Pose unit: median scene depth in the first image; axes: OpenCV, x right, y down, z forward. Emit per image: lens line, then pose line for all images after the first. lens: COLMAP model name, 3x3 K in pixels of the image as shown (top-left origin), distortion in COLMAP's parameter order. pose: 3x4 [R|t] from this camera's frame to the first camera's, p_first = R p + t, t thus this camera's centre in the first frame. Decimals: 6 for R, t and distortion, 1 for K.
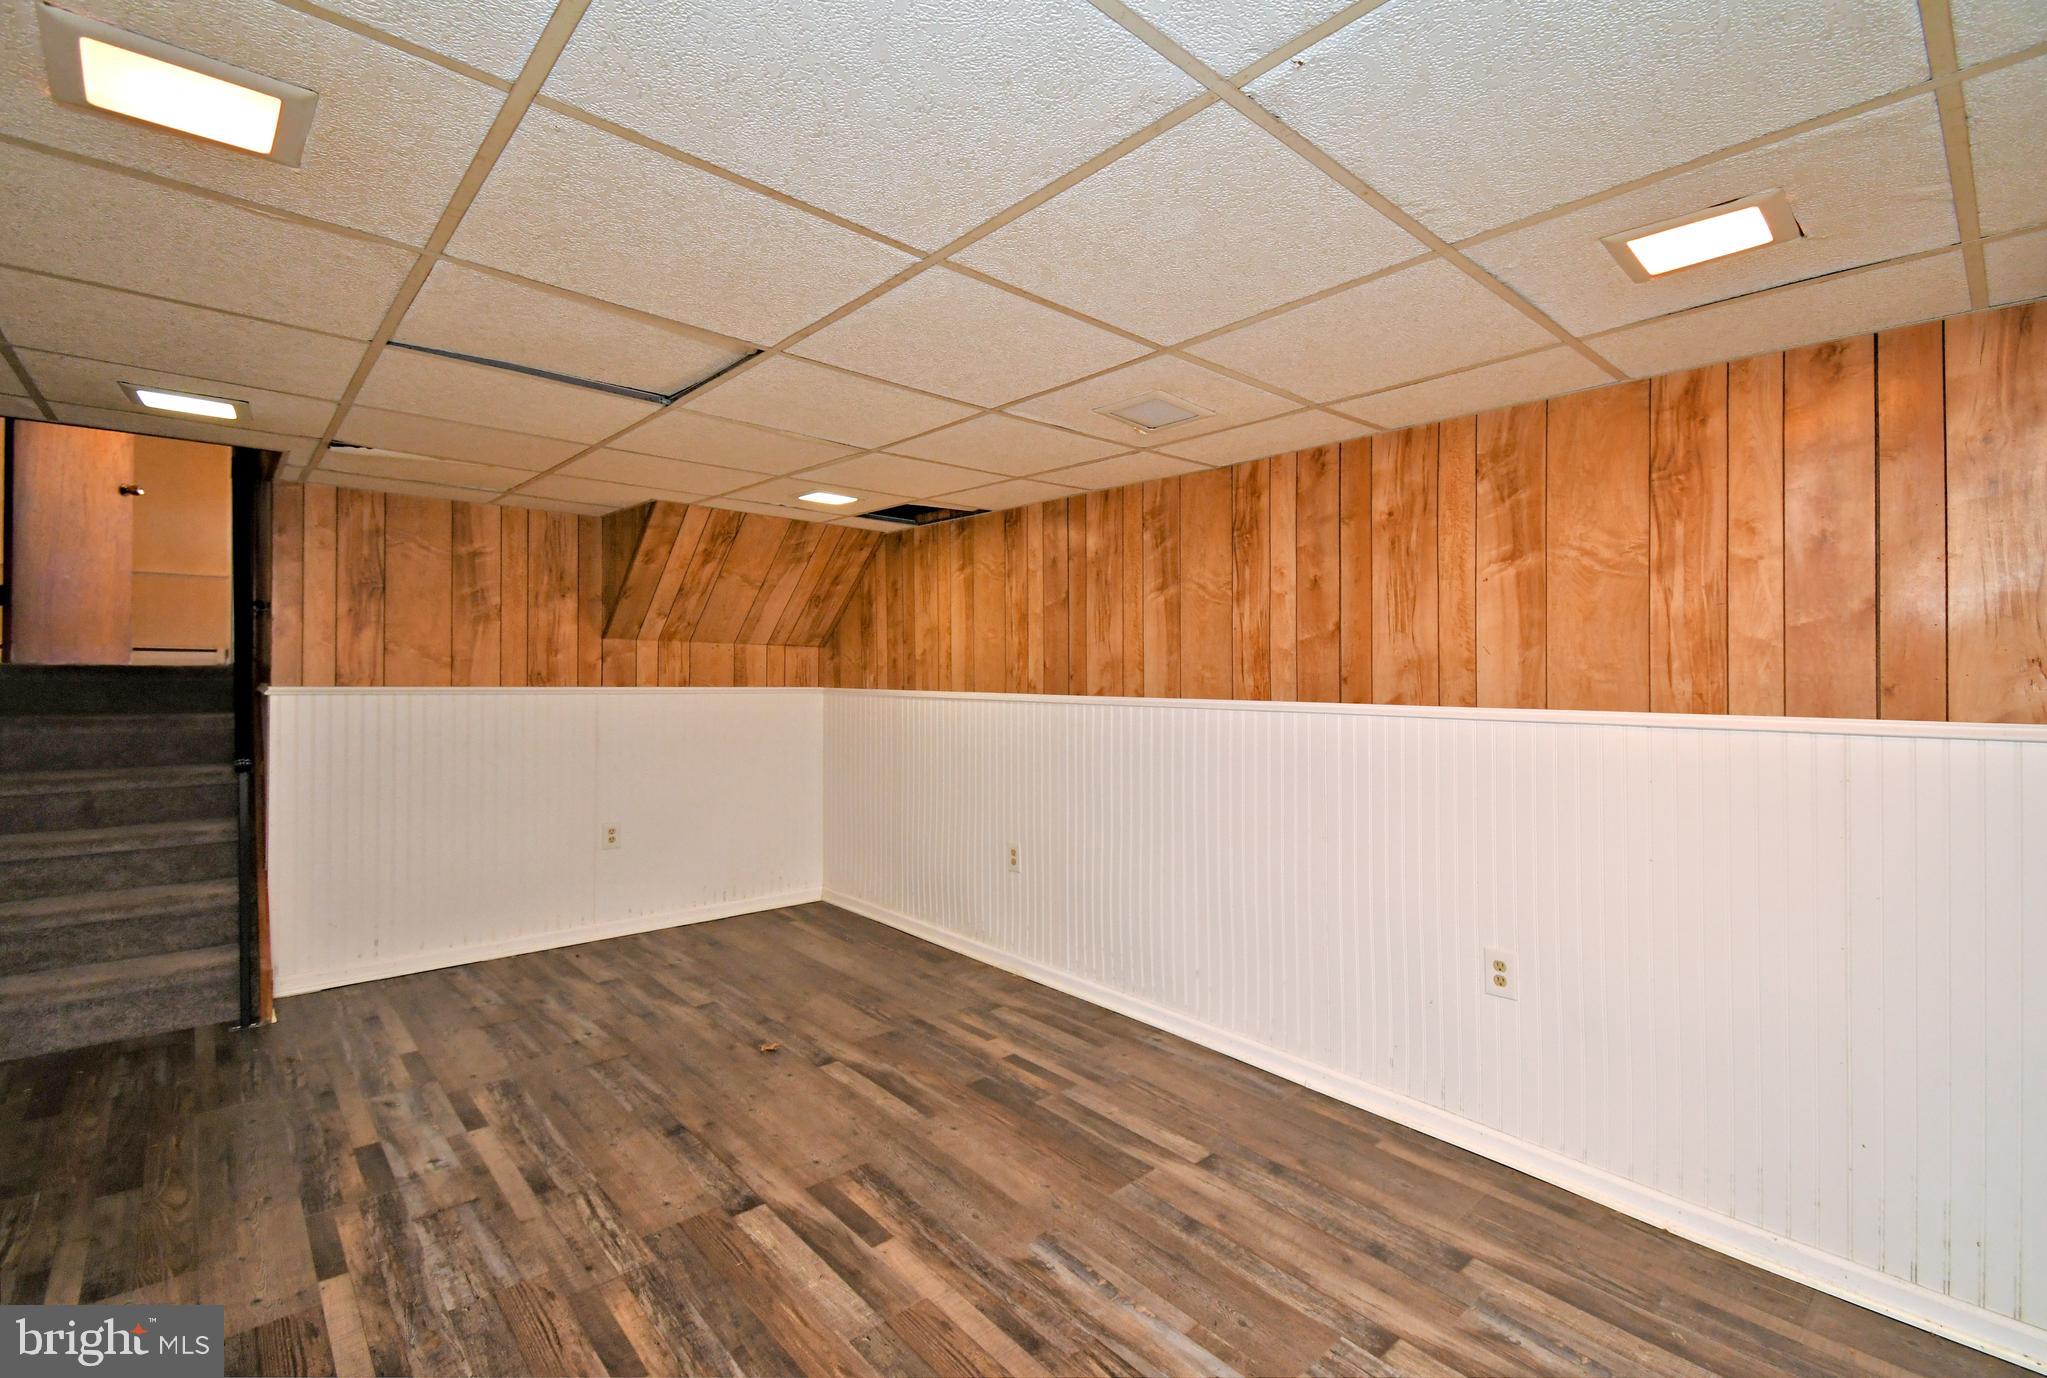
lens RADIAL K [[868.0, 0, 1022.7], [0, 868.0, 678.1], [0, 0, 1]] dist [0.082787, -0.042520]
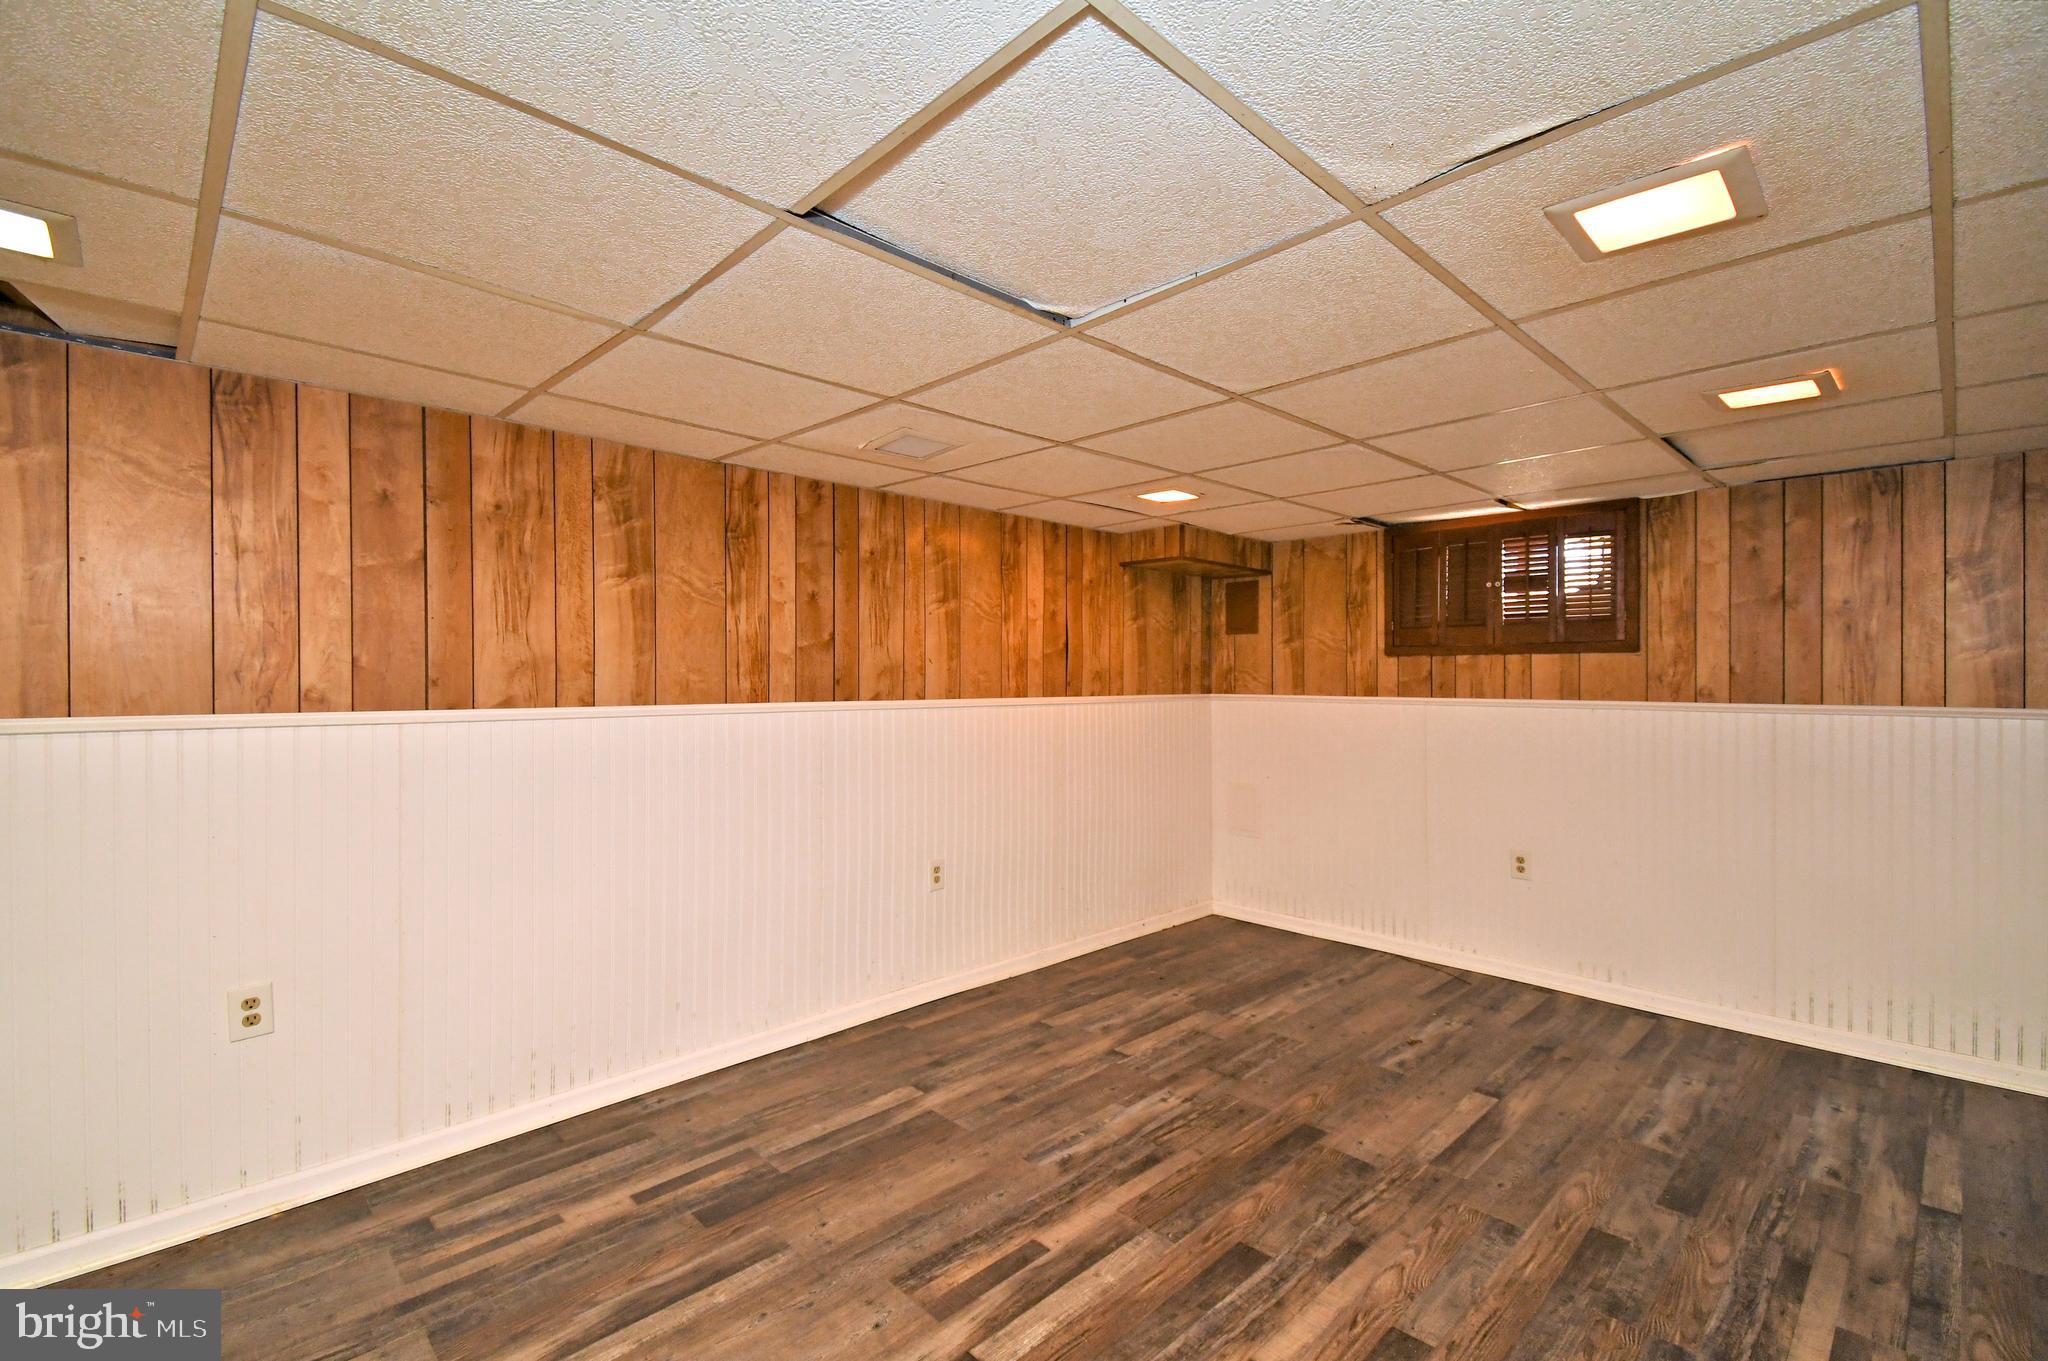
lens RADIAL K [[909.5, 0, 1022.0], [0, 909.5, 679.2], [0, 0, 1]] dist [0.024699, -0.017443]
pose [[-0.026681, -0.003609, 0.999637, -0.878409], [0.006263, 0.999973, 0.003778, -0.004984], [-0.999624, 0.006361, -0.026658, 0.777158]]
